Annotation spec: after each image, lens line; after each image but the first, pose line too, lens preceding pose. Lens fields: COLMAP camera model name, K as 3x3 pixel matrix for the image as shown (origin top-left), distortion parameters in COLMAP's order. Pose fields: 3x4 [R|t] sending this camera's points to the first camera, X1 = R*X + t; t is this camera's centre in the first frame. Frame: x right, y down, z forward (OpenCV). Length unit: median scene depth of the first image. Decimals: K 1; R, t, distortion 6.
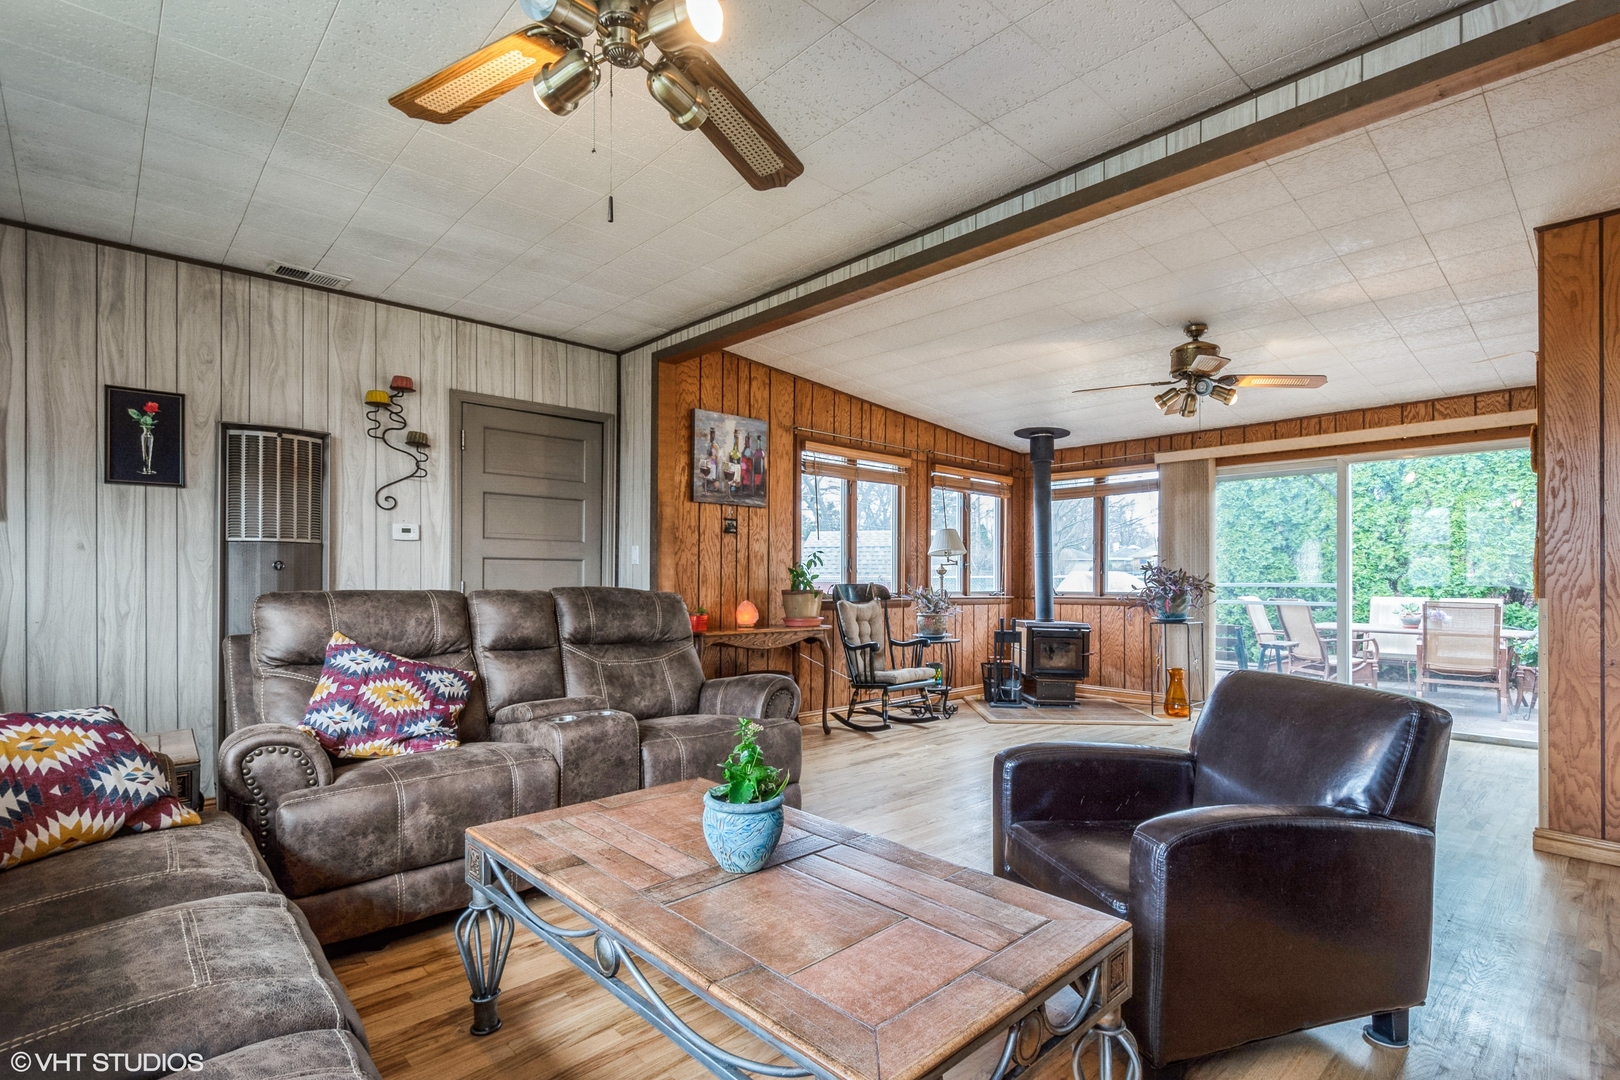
lens RADIAL K [[851.3, 0, 807.3], [0, 851.3, 571.5], [0, 0, 1]] dist [0.013056, 0.000084]
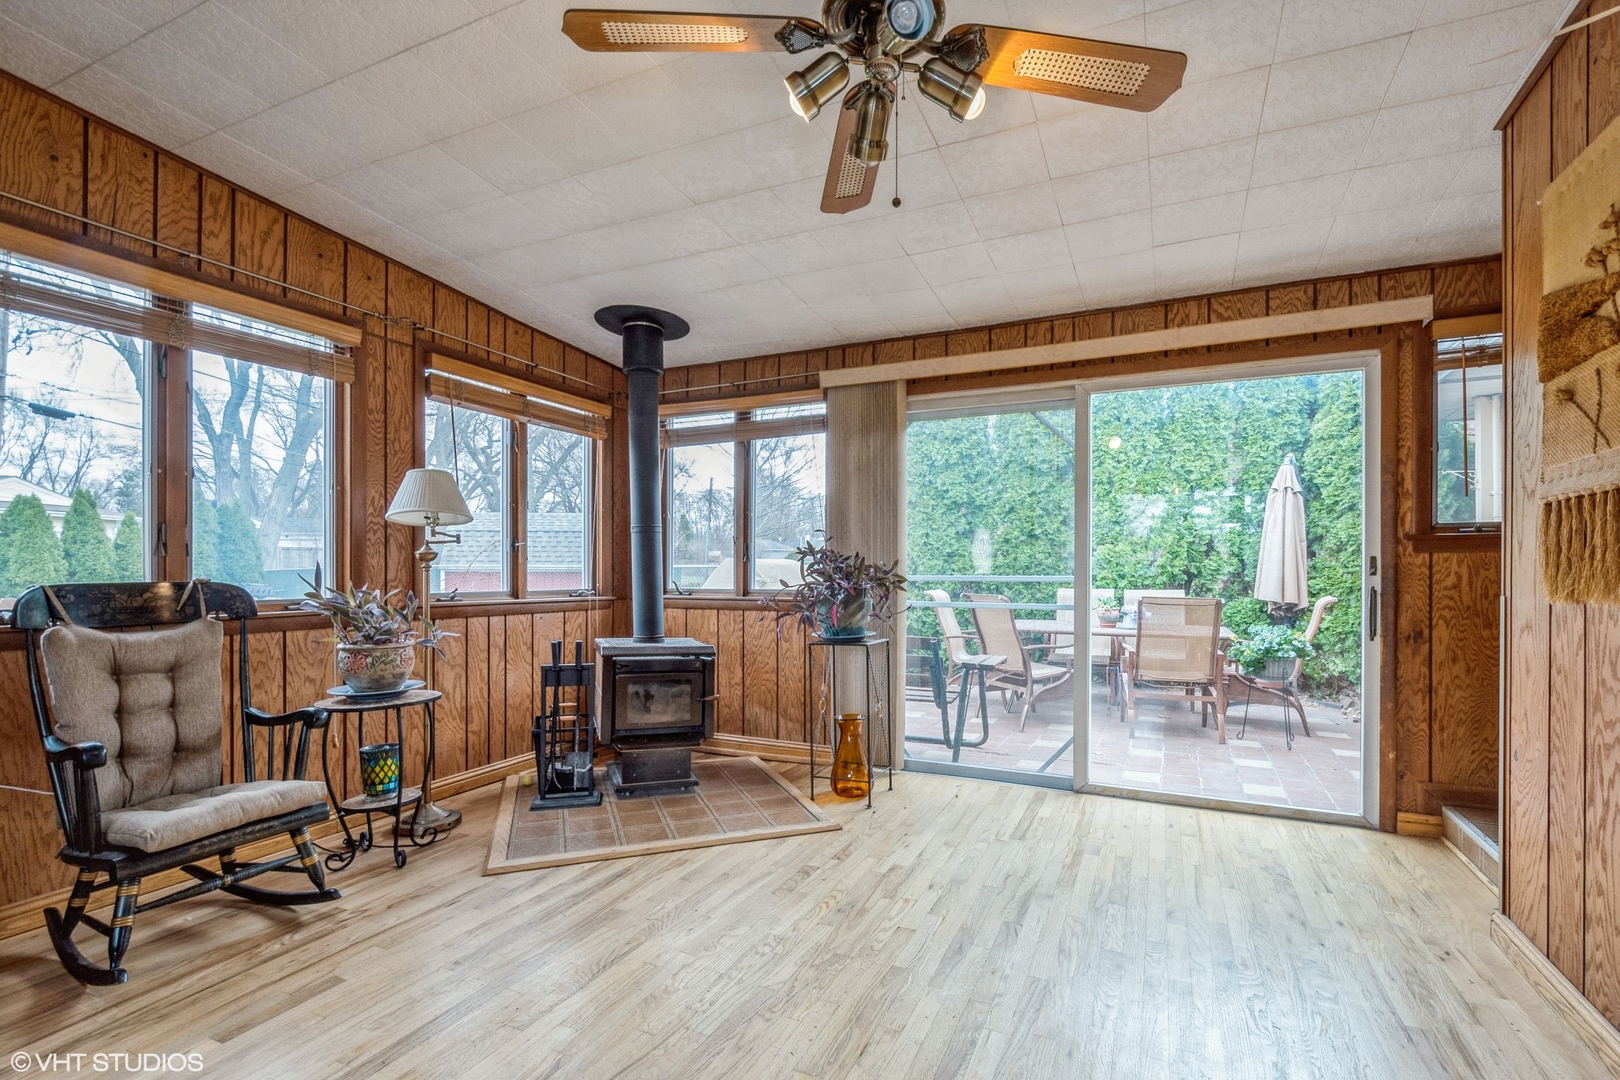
lens RADIAL K [[778.5, 0, 815.8], [0, 778.5, 566.1], [0, 0, 1]] dist [0.001736, -0.000377]
pose [[0.938310, 0.000176, 0.345795, 0.200907], [-0.002589, 0.999975, 0.006516, 0.002480], [-0.345786, -0.007010, 0.938287, 0.450038]]
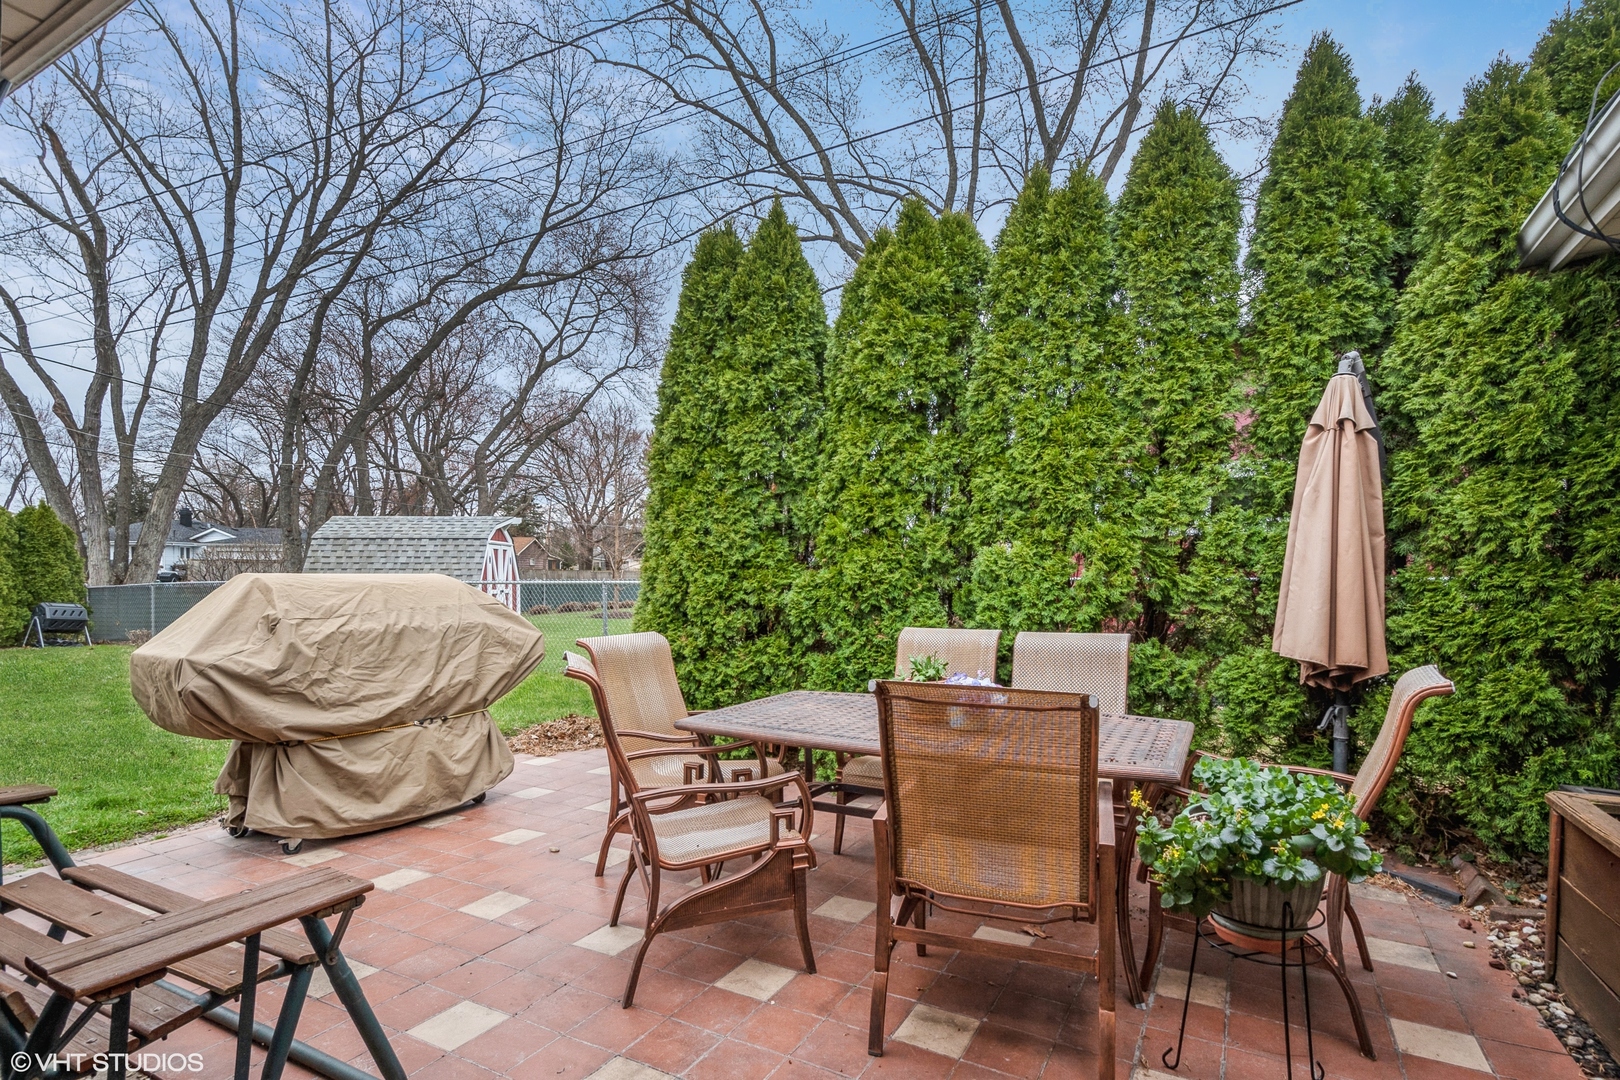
lens RADIAL K [[778.5, 0, 839.4], [0, 778.5, 595.3], [0, 0, 1]] dist [0.001736, -0.000377]
pose [[0.956307, -0.006388, 0.292296, 0.672096], [-0.001646, 0.999628, 0.027231, 0.000379], [-0.292361, -0.026522, 0.955940, 0.806090]]
